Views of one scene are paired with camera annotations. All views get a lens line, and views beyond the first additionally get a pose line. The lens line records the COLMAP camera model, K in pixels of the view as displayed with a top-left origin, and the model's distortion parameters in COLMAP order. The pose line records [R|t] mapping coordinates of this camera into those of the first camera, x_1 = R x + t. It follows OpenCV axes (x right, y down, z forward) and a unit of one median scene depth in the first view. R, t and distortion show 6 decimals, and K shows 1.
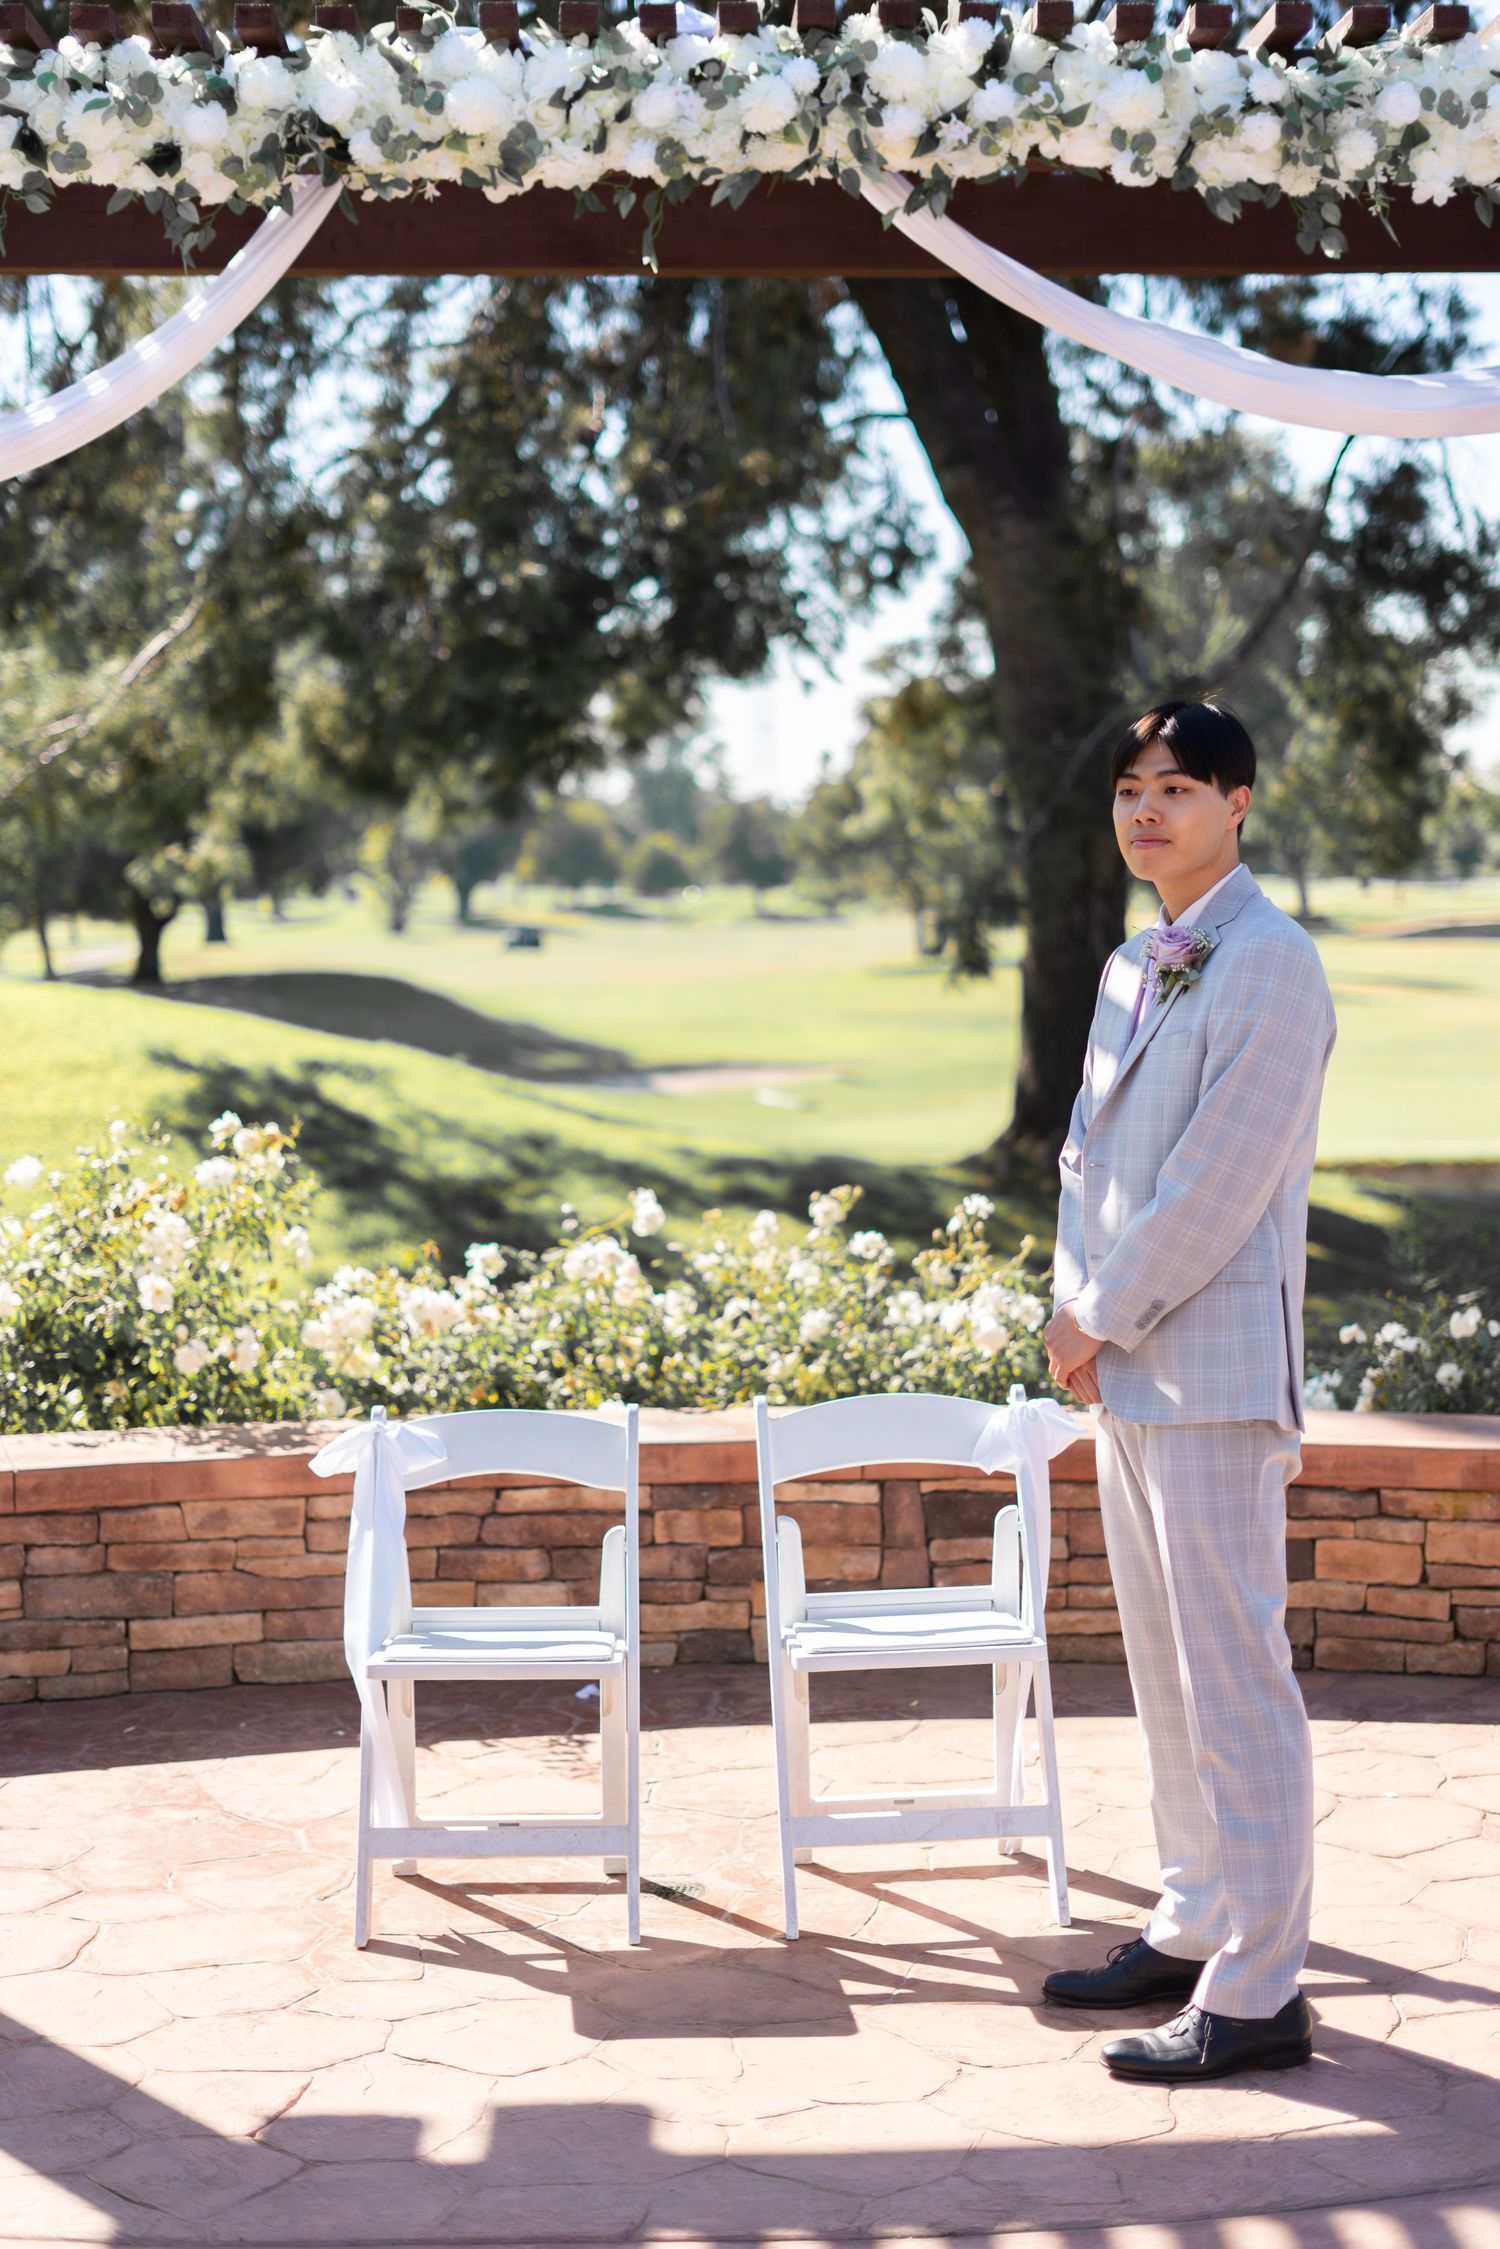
lens RADIAL K [[3331.8, 0, 734.5], [0, 3331.8, 1132.8], [0, 0, 1]] dist [0.004967, -0.064128]
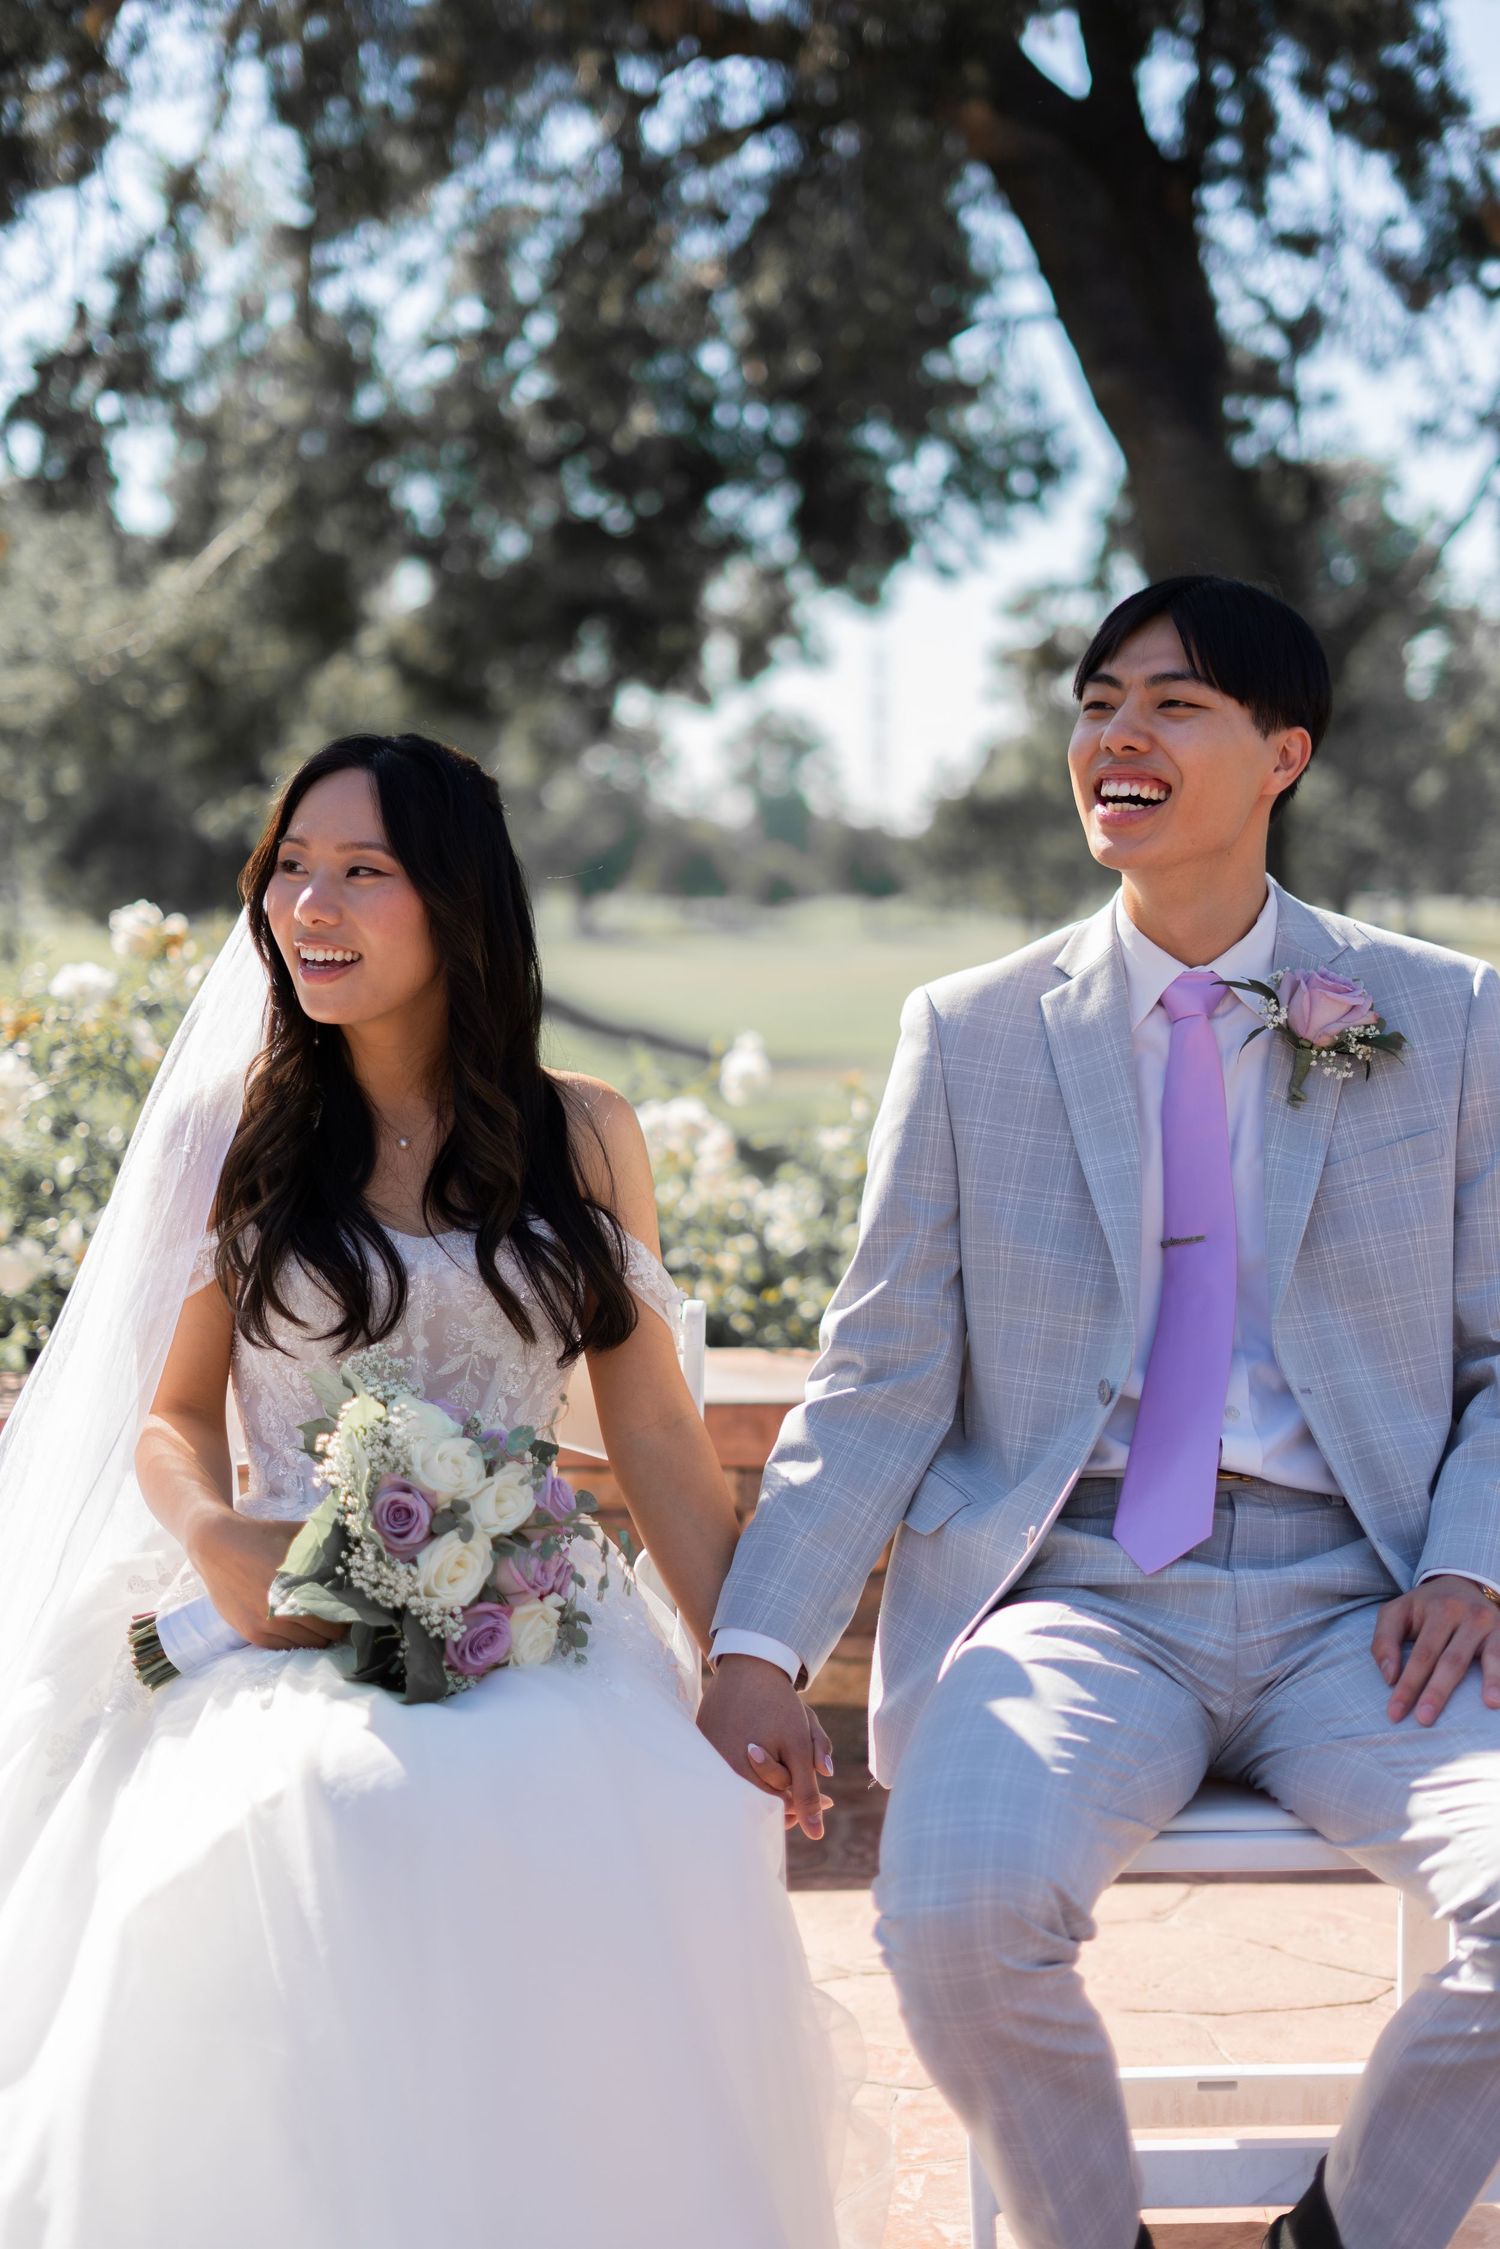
lens RADIAL K [[3278.8, 0, 750.0], [0, 3278.8, 1124.5], [0, 0, 1]] dist [-0.043409, -0.041012]
pose [[0.999483, 0.009540, -0.030695, -0.005889], [-0.009773, 0.999925, -0.007449, 0.046474], [0.030622, 0.007745, 0.999501, 0.405951]]
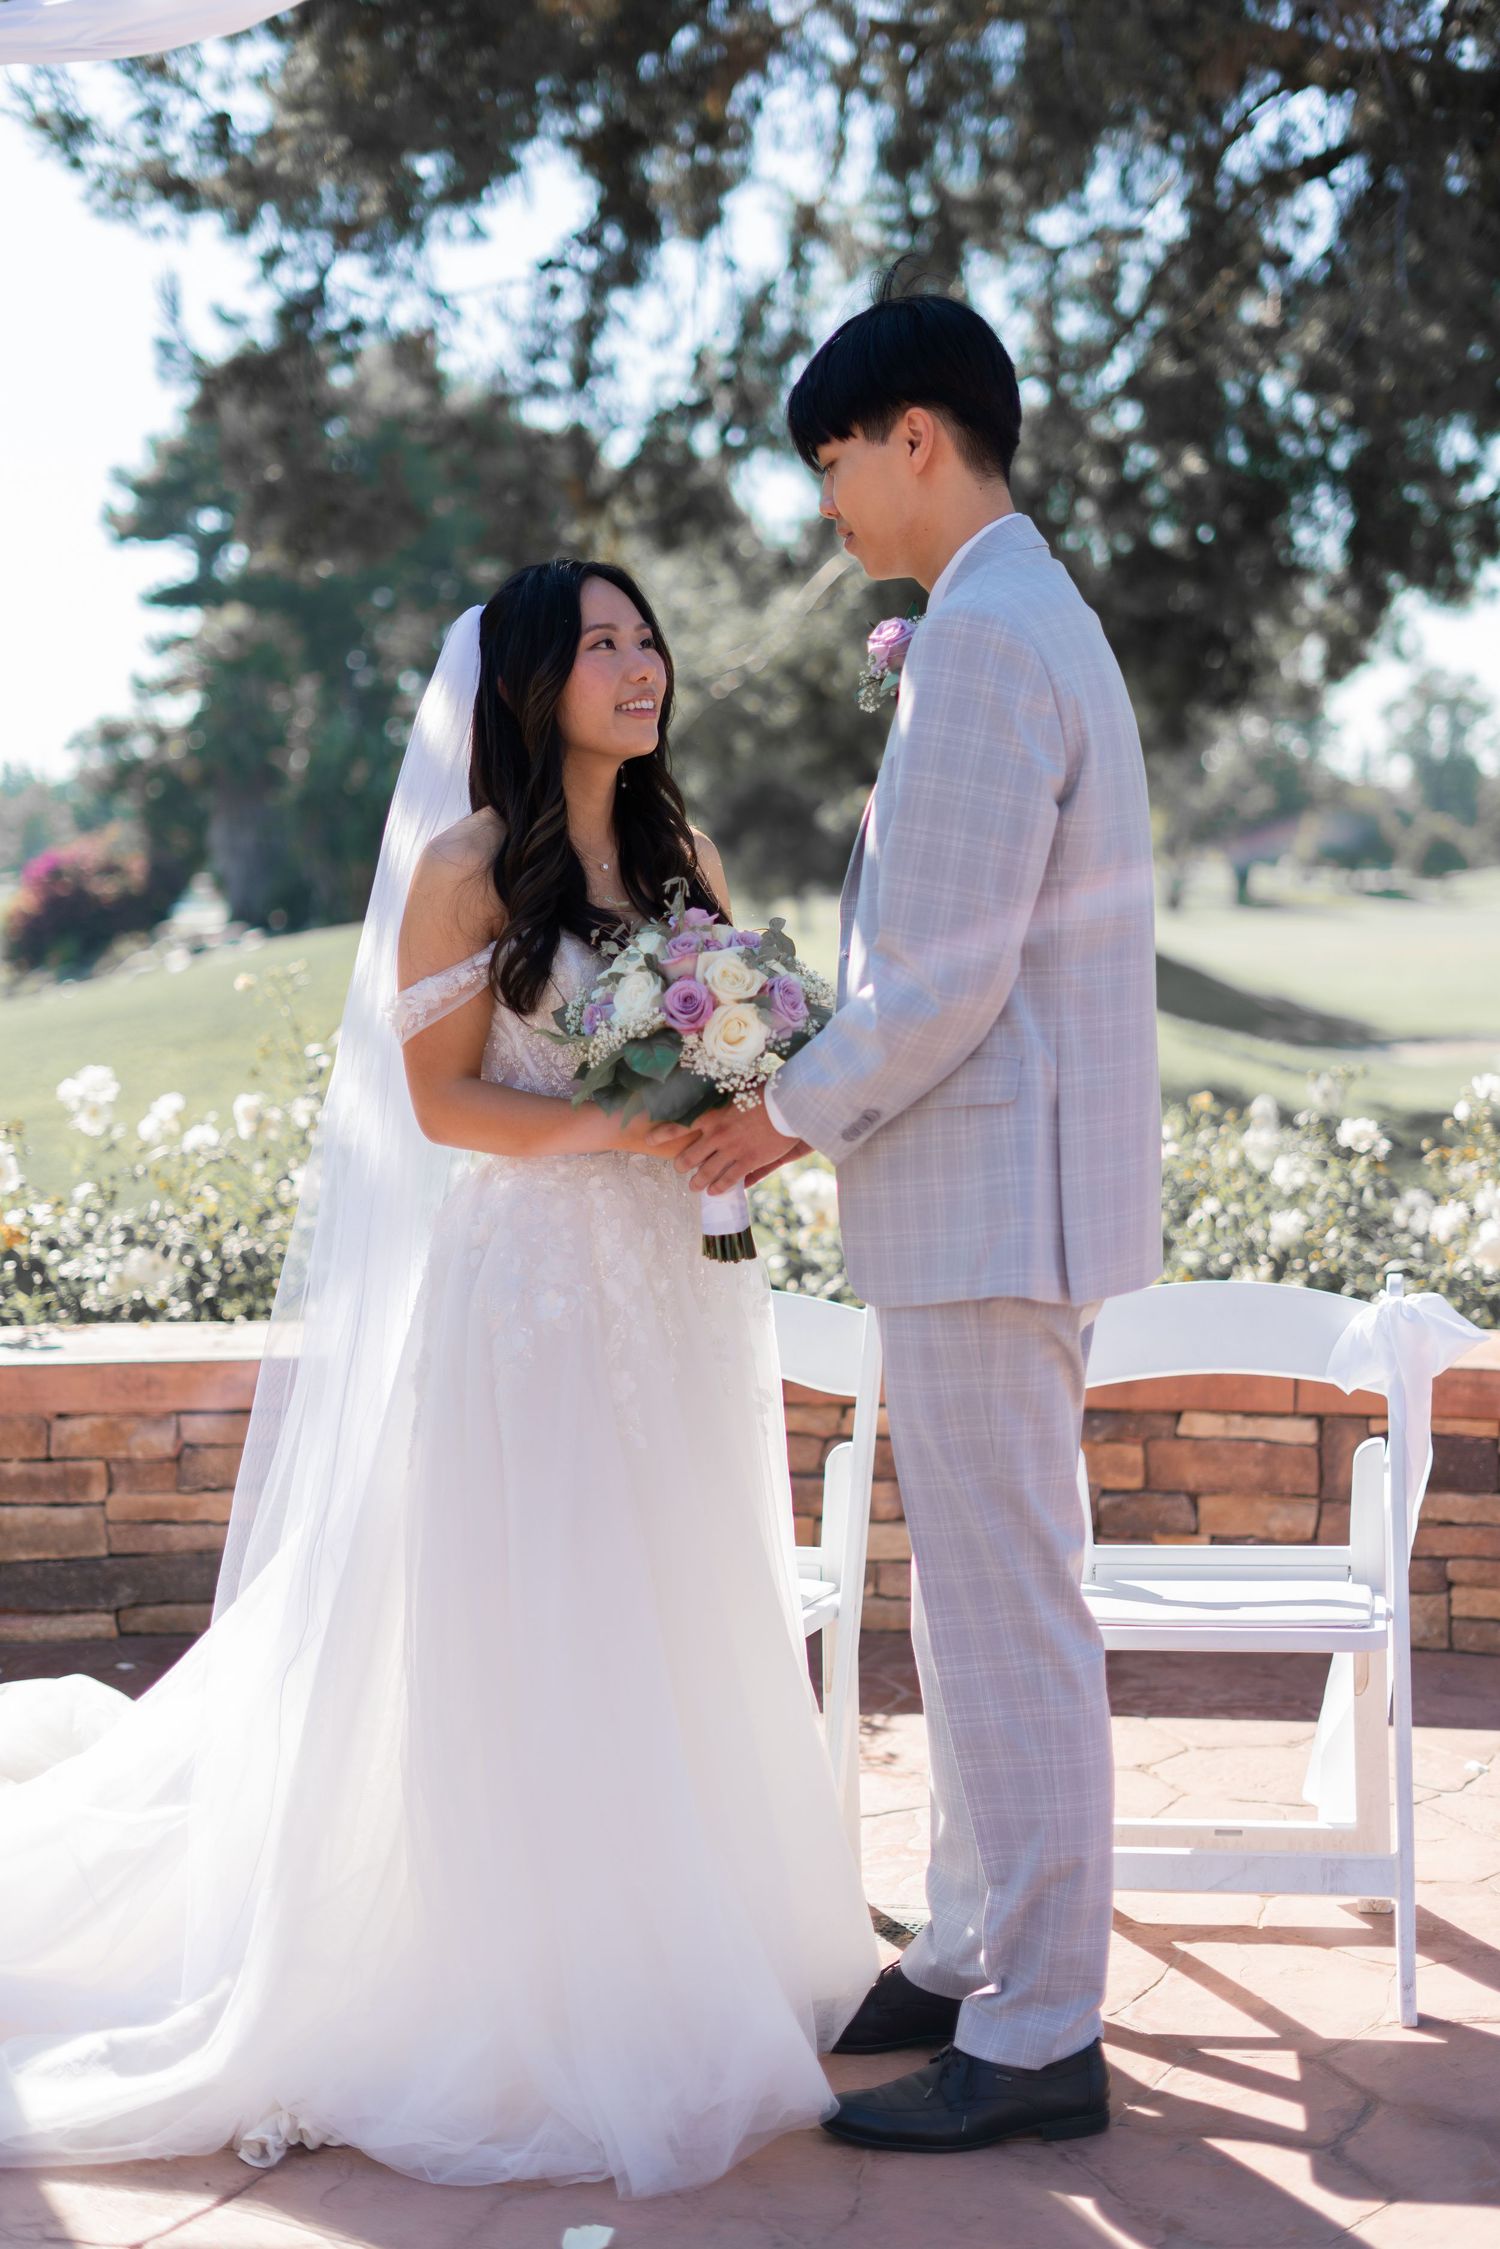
lens RADIAL K [[3216.1, 0, 745.5], [0, 3216.1, 1162.9], [0, 0, 1]] dist [-0.002238, -0.038430]
pose [[0.972582, 0.023861, -0.231332, 0.086797], [-0.019941, 0.999615, 0.019267, 0.032491], [0.231703, -0.014126, 0.972684, 0.227049]]
